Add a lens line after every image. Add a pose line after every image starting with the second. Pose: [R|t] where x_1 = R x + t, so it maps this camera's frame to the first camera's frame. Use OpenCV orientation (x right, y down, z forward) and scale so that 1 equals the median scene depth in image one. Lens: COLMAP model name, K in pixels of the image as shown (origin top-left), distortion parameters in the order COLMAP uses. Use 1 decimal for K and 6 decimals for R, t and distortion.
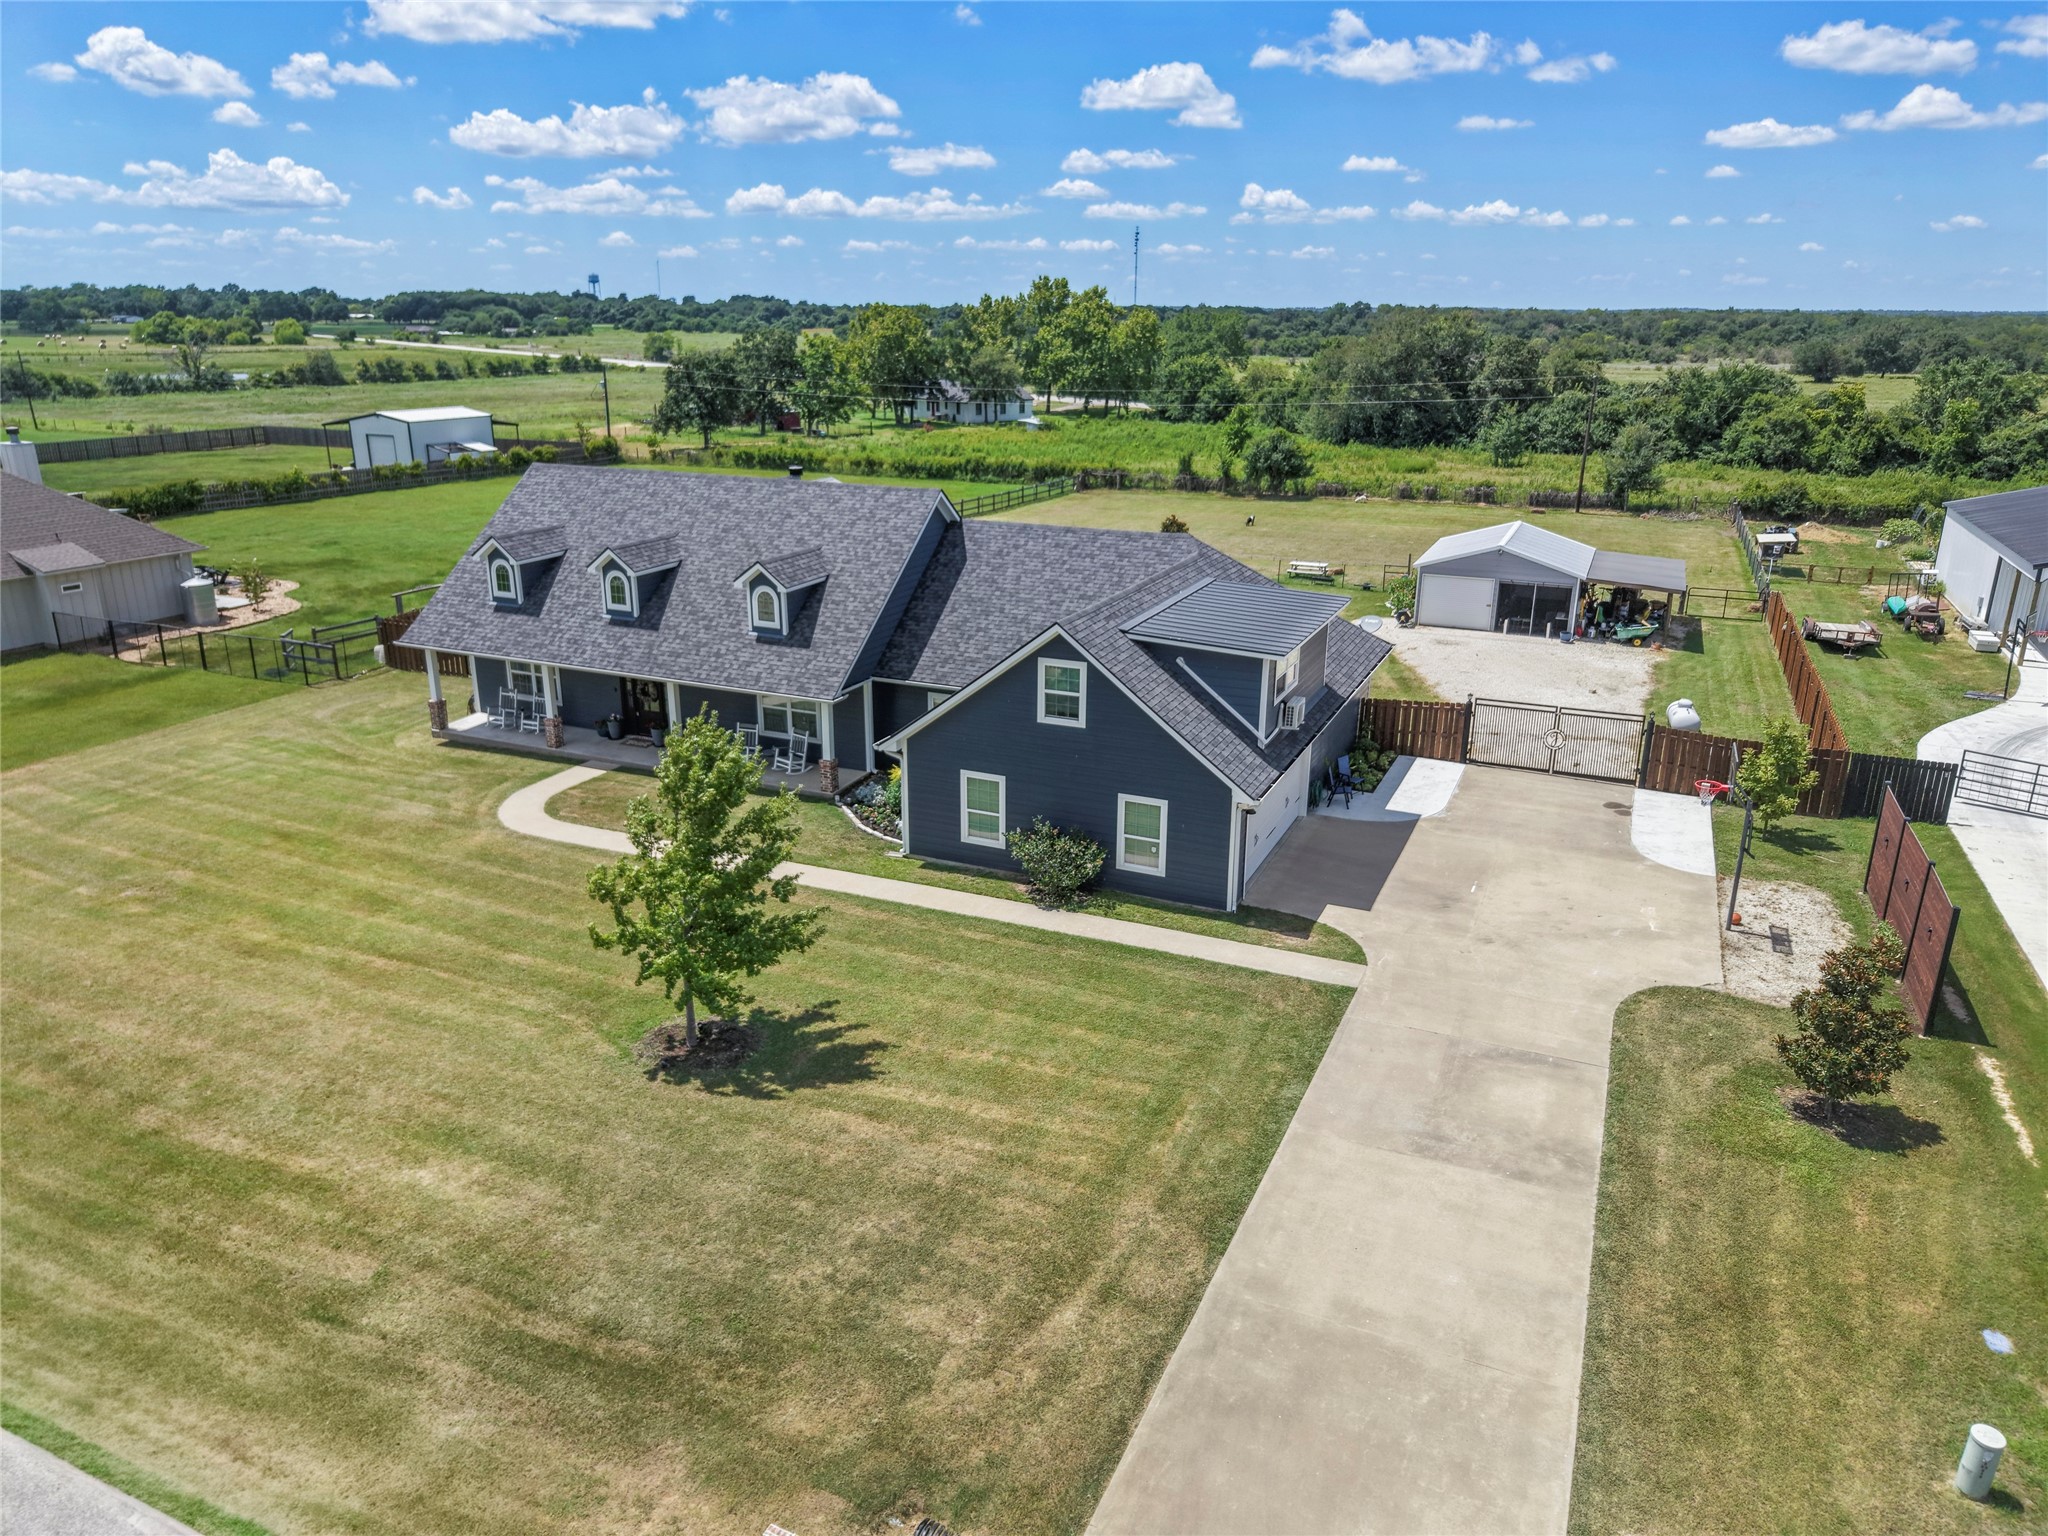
lens RADIAL K [[1359.1, 0, 1029.3], [0, 1359.1, 814.6], [0, 0, 1]] dist [-0.000118, -0.001222]
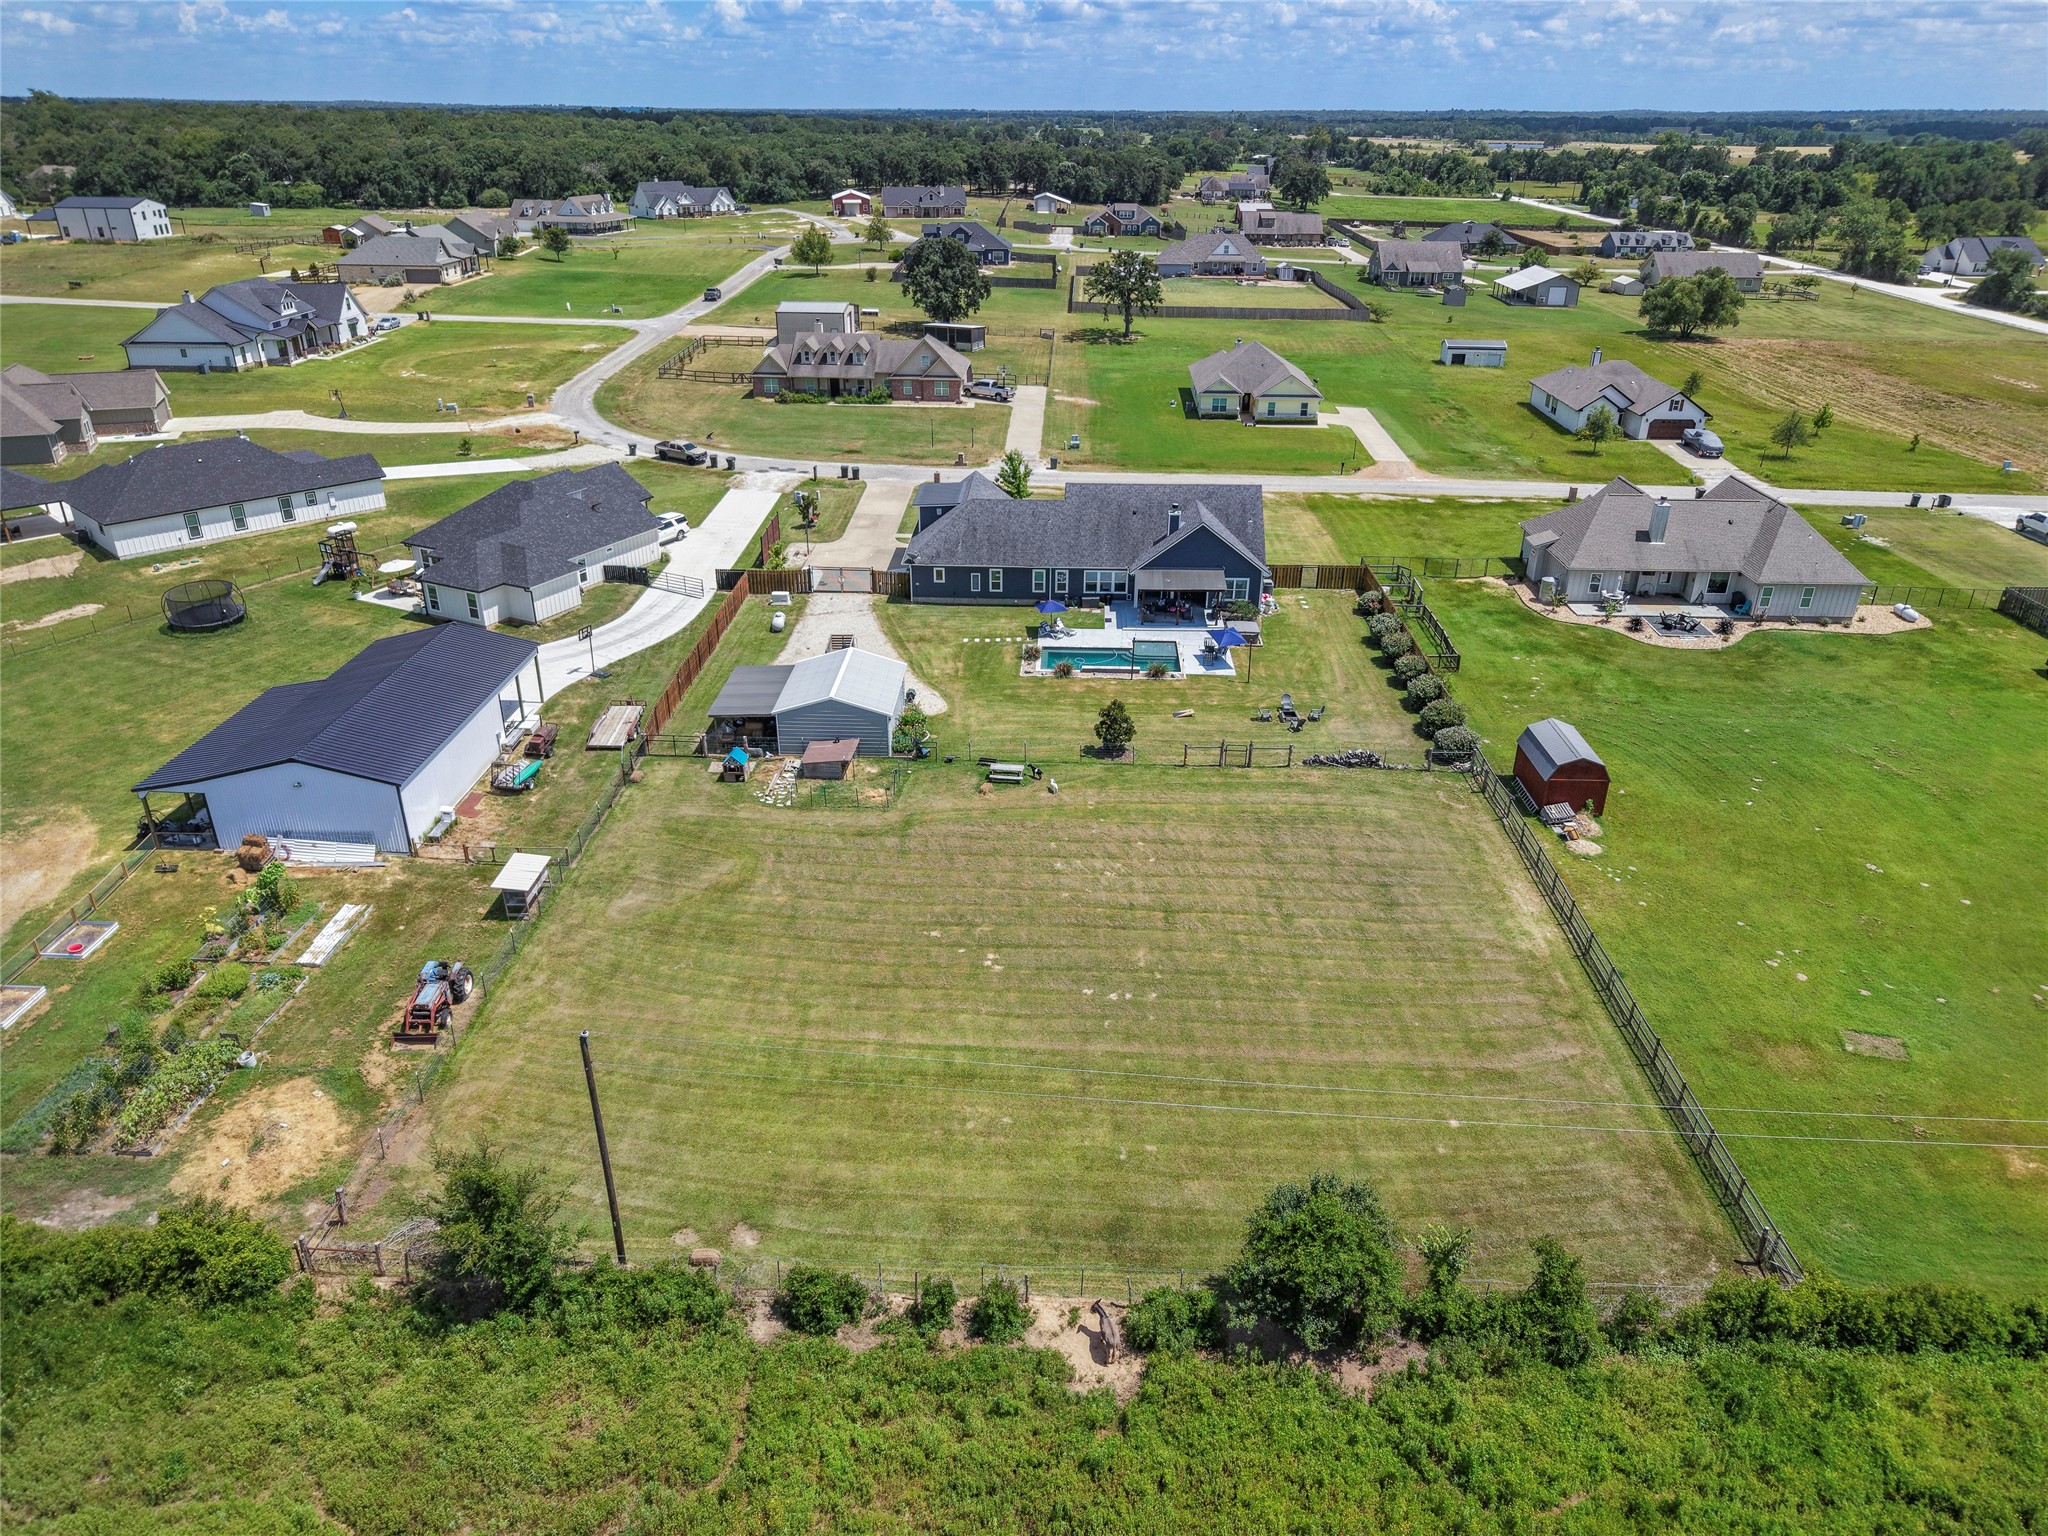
lens RADIAL K [[1392.8, 0, 1031.8], [0, 1392.8, 774.2], [0, 0, 1]] dist [0.010549, -0.002246]
pose [[-0.924884, 0.155056, -0.347199, 1.038565], [-0.141629, 0.706910, 0.692978, -1.721625], [0.352889, 0.690098, -0.631849, 3.094109]]
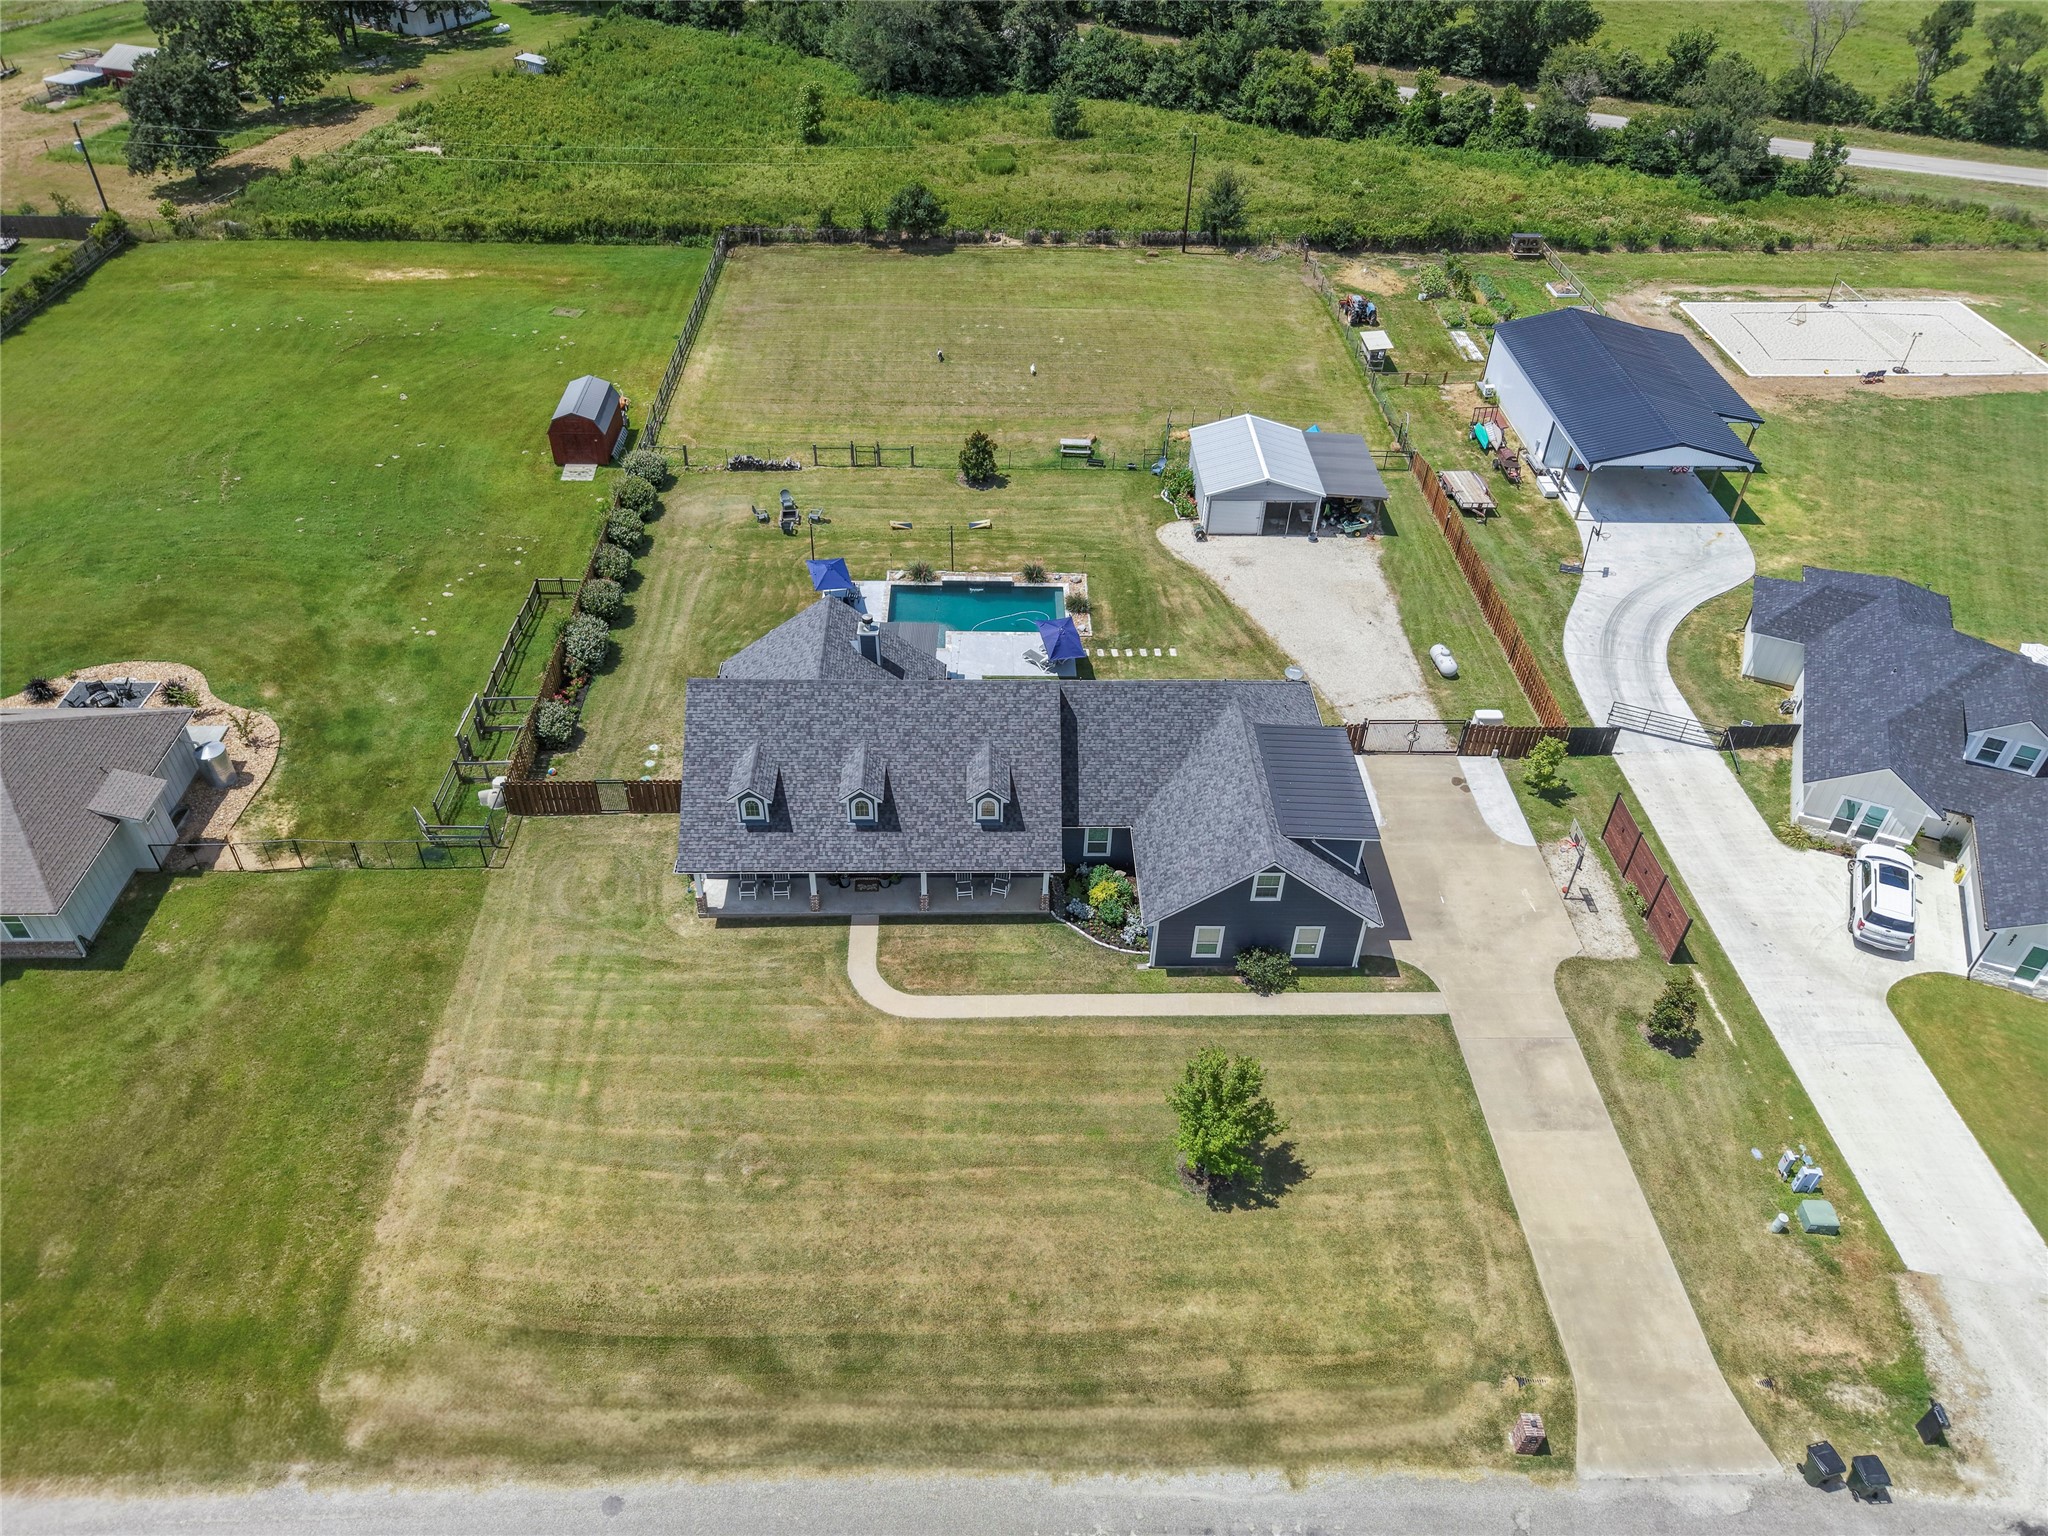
lens RADIAL K [[1392.8, 0, 1031.8], [0, 1392.8, 774.2], [0, 0, 1]] dist [0.010549, -0.002246]
pose [[0.900682, -0.265821, 0.343672, -0.614002], [0.127729, 0.918045, 0.375337, -0.694556], [-0.415279, -0.294163, 0.860820, -0.274116]]
